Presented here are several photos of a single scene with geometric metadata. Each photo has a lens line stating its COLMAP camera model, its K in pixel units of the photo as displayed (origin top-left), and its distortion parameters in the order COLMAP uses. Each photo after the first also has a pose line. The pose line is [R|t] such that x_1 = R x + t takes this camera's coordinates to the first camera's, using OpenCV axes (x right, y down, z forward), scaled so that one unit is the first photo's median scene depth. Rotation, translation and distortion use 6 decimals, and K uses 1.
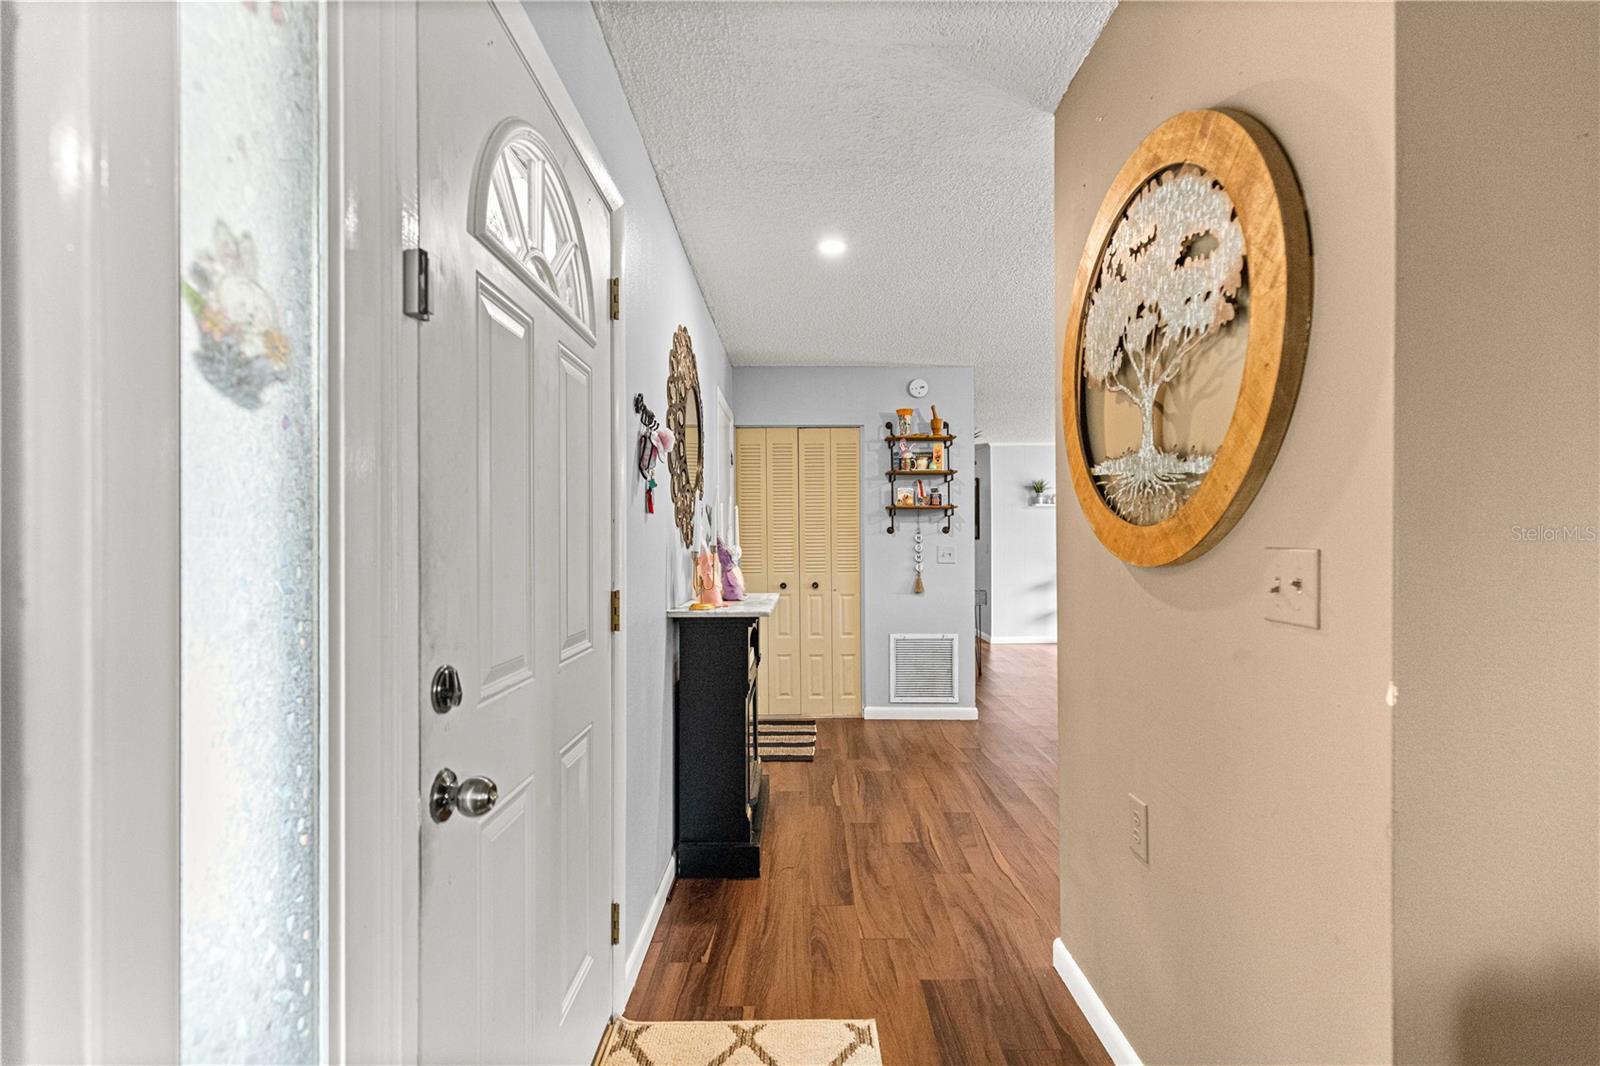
lens RADIAL K [[724.3, 0, 803.5], [0, 724.3, 537.2], [0, 0, 1]] dist [0.008835, -0.001479]
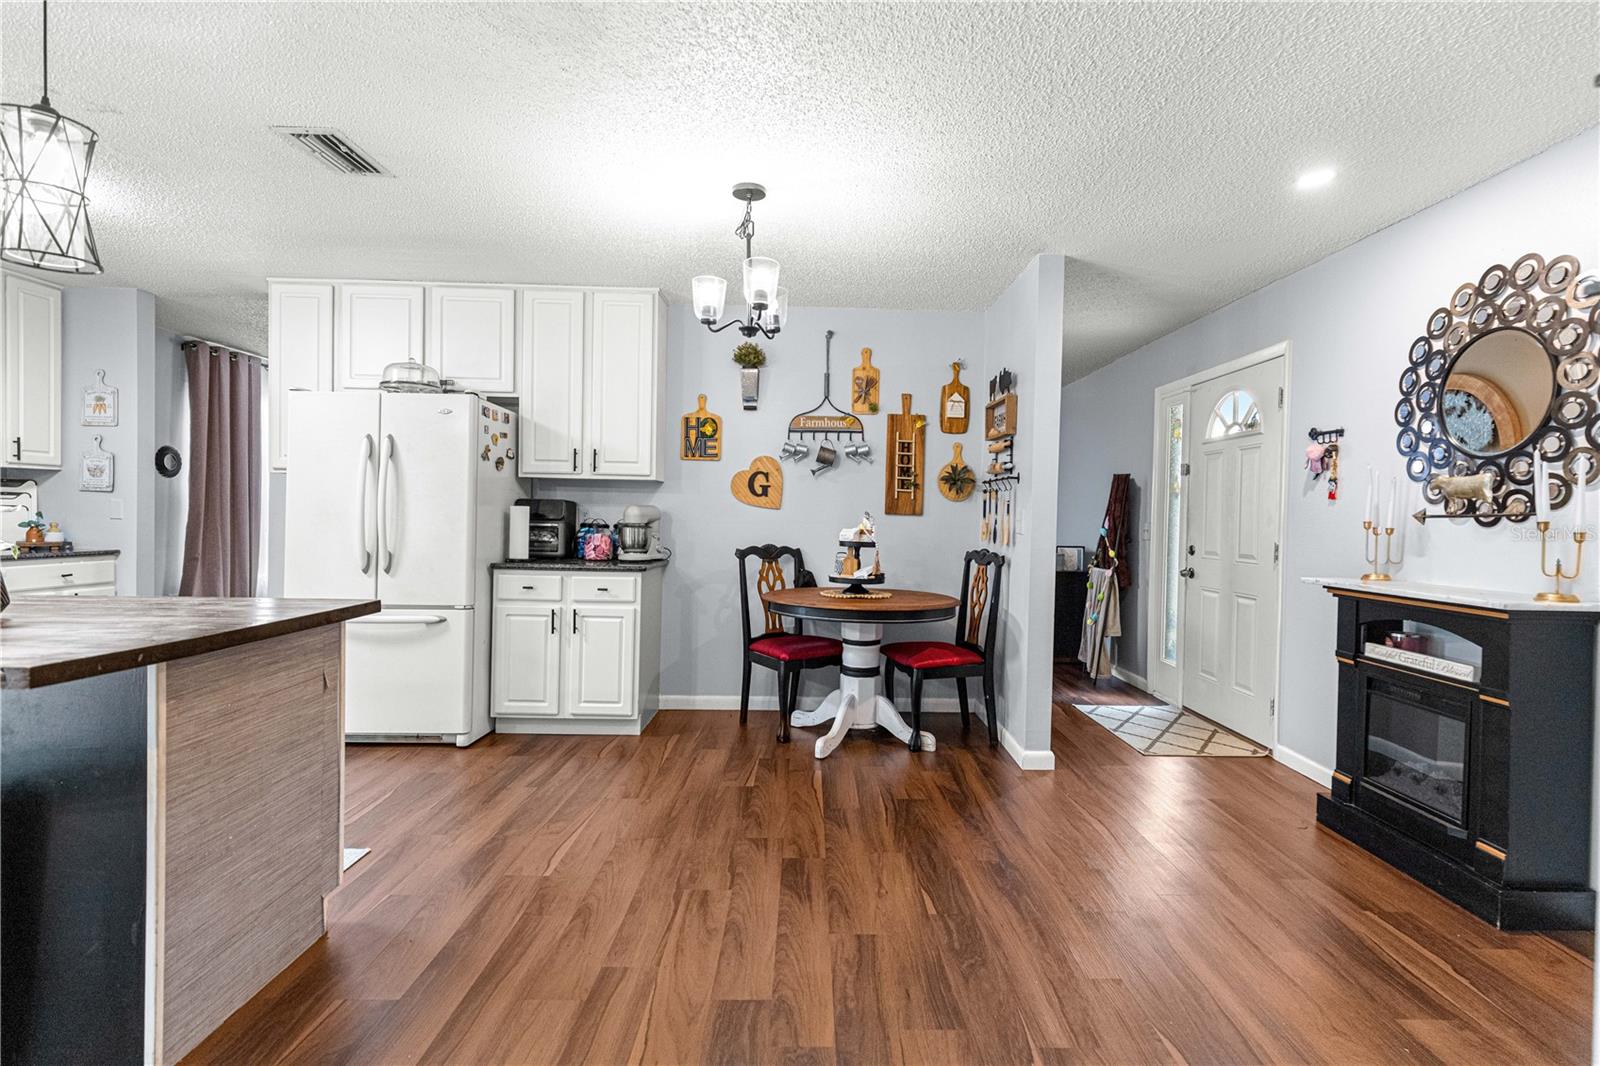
lens RADIAL K [[759.7, 0, 825.8], [0, 759.7, 527.2], [0, 0, 1]] dist [0.009253, -0.002156]
pose [[-0.999674, -0.011179, -0.022973, 0.381269], [-0.011407, 0.999887, 0.009834, 0.010252], [0.022861, 0.010093, -0.999688, 1.136790]]
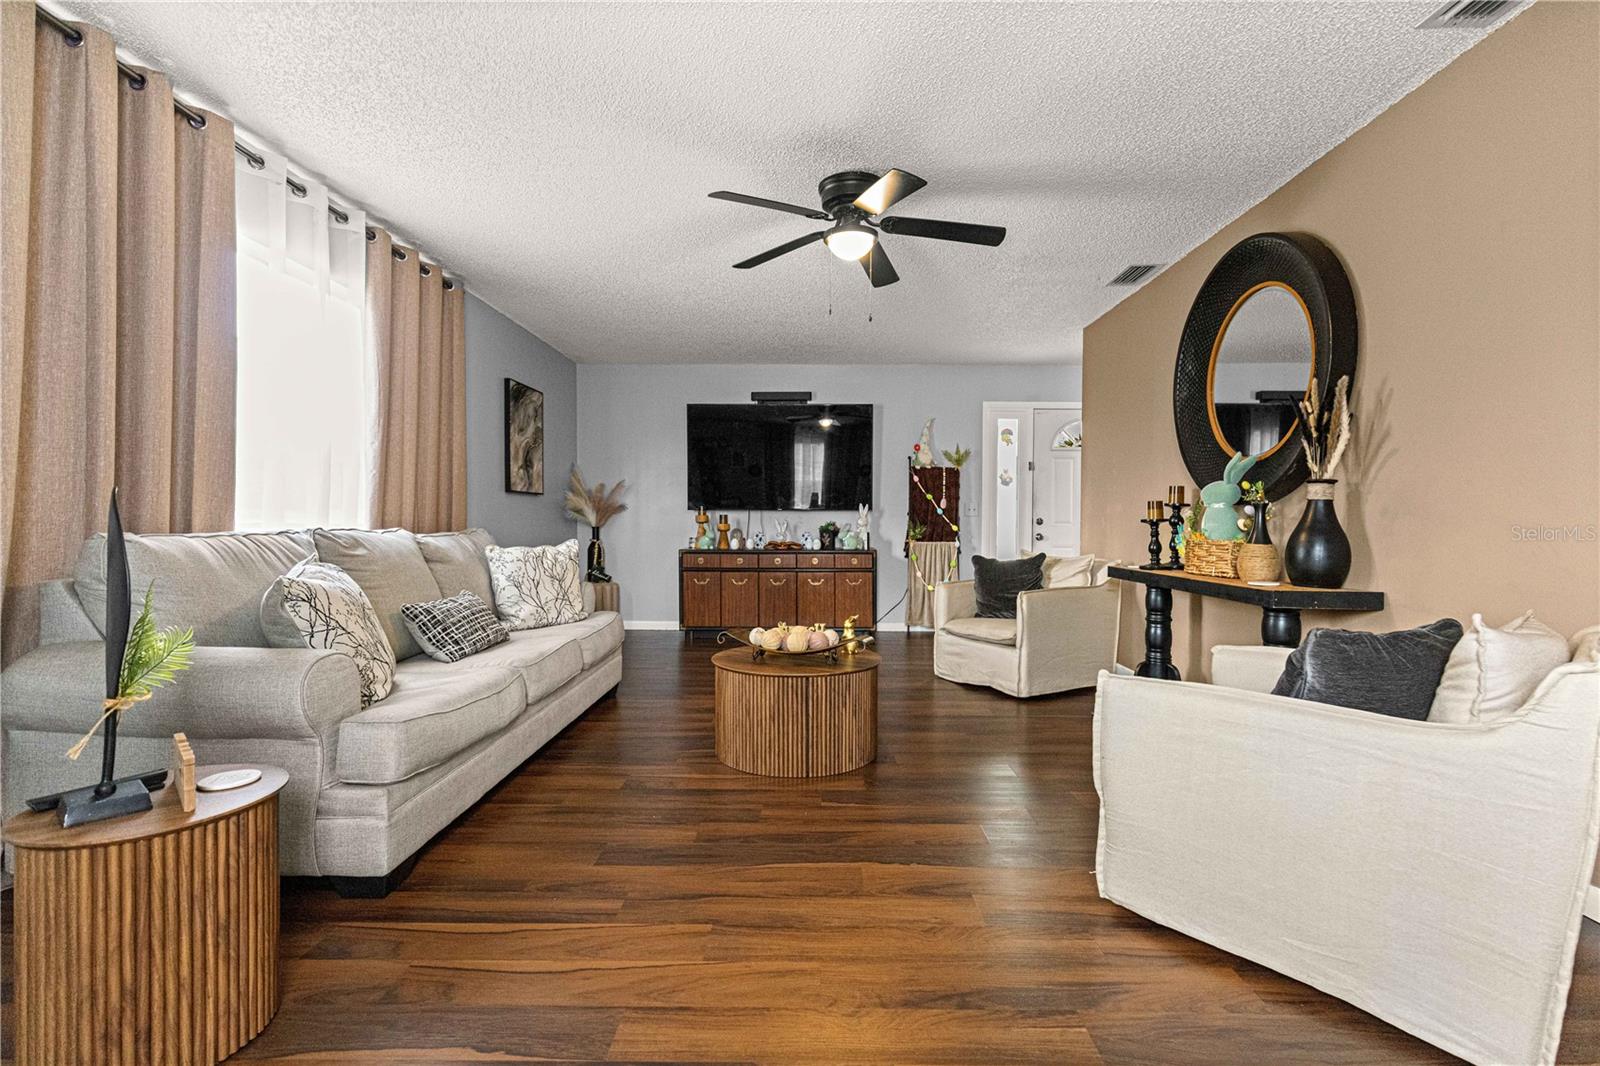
lens RADIAL K [[724.3, 0, 801.8], [0, 724.3, 534.6], [0, 0, 1]] dist [0.008835, -0.001479]
pose [[0.002417, 0.018203, -0.999831, 1.214418], [-0.003140, 0.999830, 0.018195, 0.043196], [0.999992, 0.003095, 0.002474, -0.233984]]
